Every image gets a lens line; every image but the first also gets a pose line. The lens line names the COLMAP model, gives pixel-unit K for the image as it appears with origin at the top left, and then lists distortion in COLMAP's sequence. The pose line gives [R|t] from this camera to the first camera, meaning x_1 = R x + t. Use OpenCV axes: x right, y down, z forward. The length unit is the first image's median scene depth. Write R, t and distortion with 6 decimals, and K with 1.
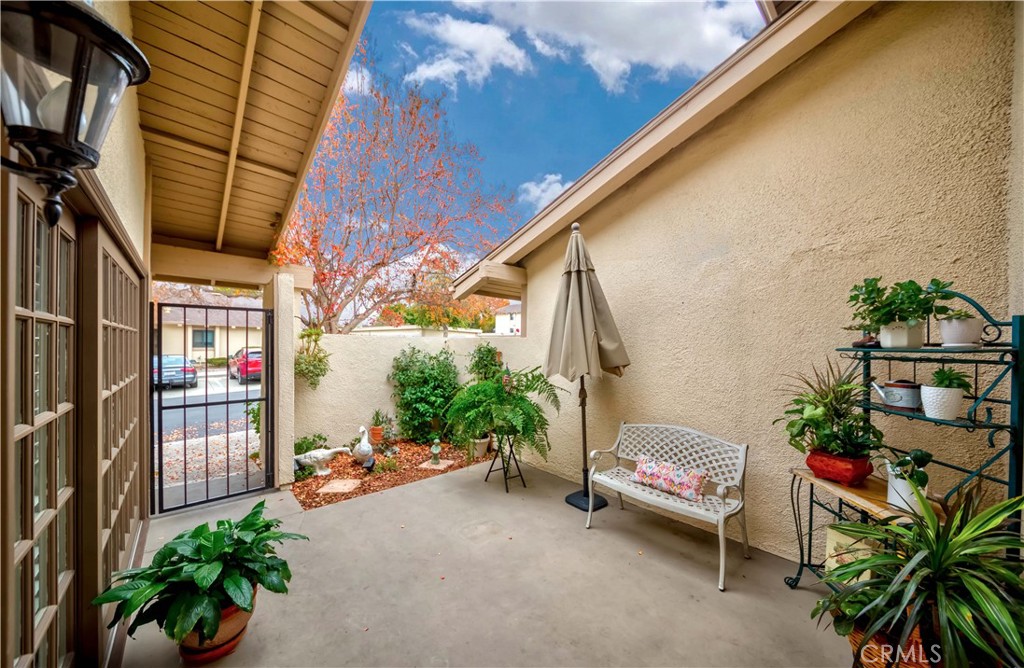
lens RADIAL K [[369.4, 0, 513.3], [0, 369.4, 345.5], [0, 0, 1]] dist [0.121662, -0.000066]
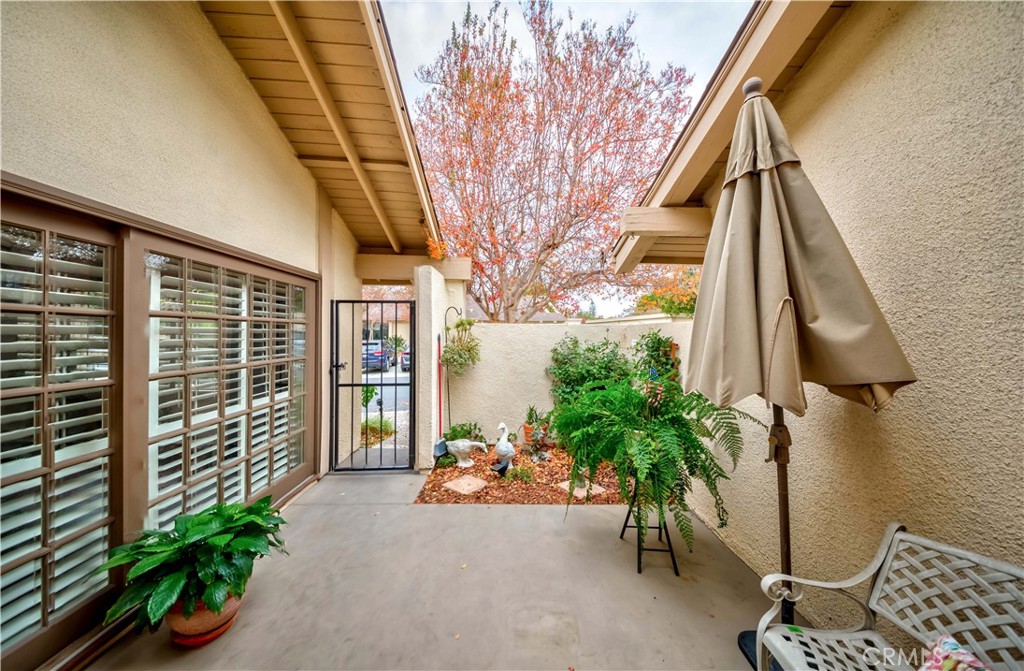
lens RADIAL K [[363.8, 0, 512.0], [0, 363.8, 335.5], [0, 0, 1]] dist [-0.000699, -0.000230]
pose [[0.760316, -0.000620, -0.649553, 0.217135], [0.000146, 1.000000, -0.000783, 0.003686], [0.649554, 0.000501, 0.760316, 0.412038]]
